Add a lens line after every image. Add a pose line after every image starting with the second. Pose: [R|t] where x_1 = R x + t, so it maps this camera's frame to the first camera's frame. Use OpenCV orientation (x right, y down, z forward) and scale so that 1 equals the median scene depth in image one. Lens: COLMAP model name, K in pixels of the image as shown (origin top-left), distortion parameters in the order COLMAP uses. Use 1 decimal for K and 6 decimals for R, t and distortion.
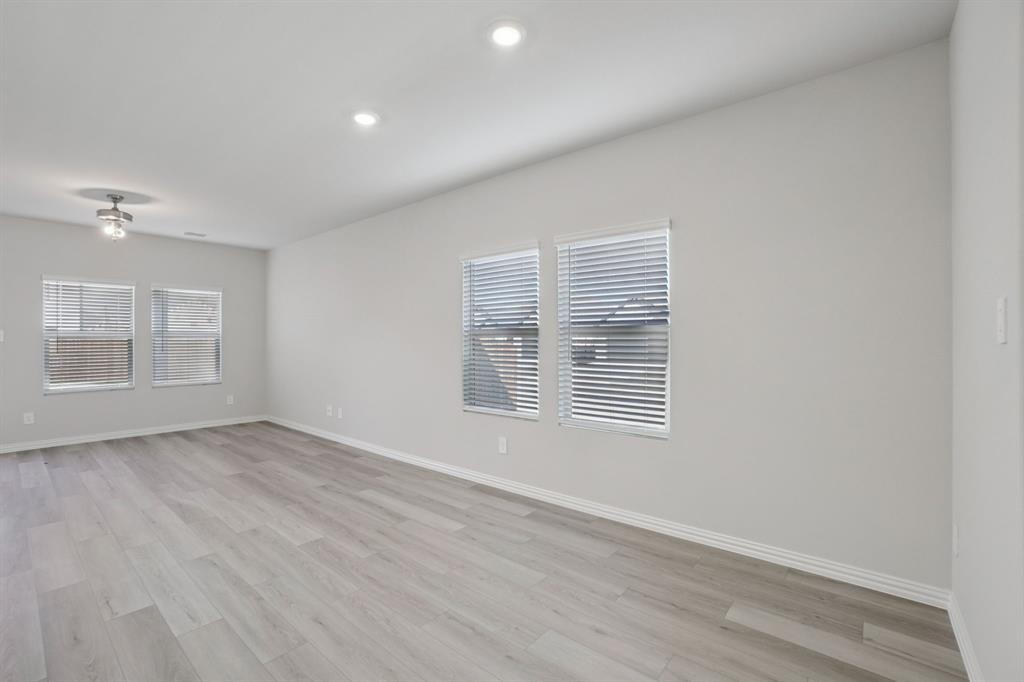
lens RADIAL K [[442.3, 0, 523.4], [0, 442.3, 344.6], [0, 0, 1]] dist [-0.031823, 0.003654]
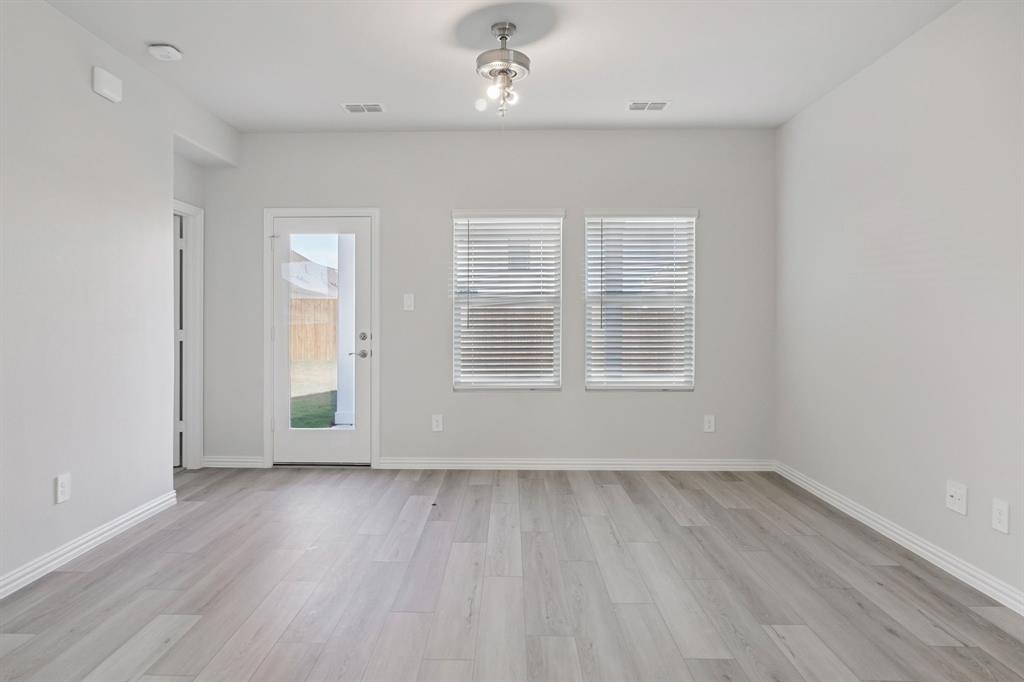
lens RADIAL K [[626.3, 0, 471.5], [0, 626.3, 323.7], [0, 0, 1]] dist [-0.002809, -0.003777]
pose [[0.572506, 0.006209, -0.819877, -0.373579], [-0.003062, 0.999981, 0.005435, 0.010607], [0.819894, -0.000601, 0.572514, 0.571153]]
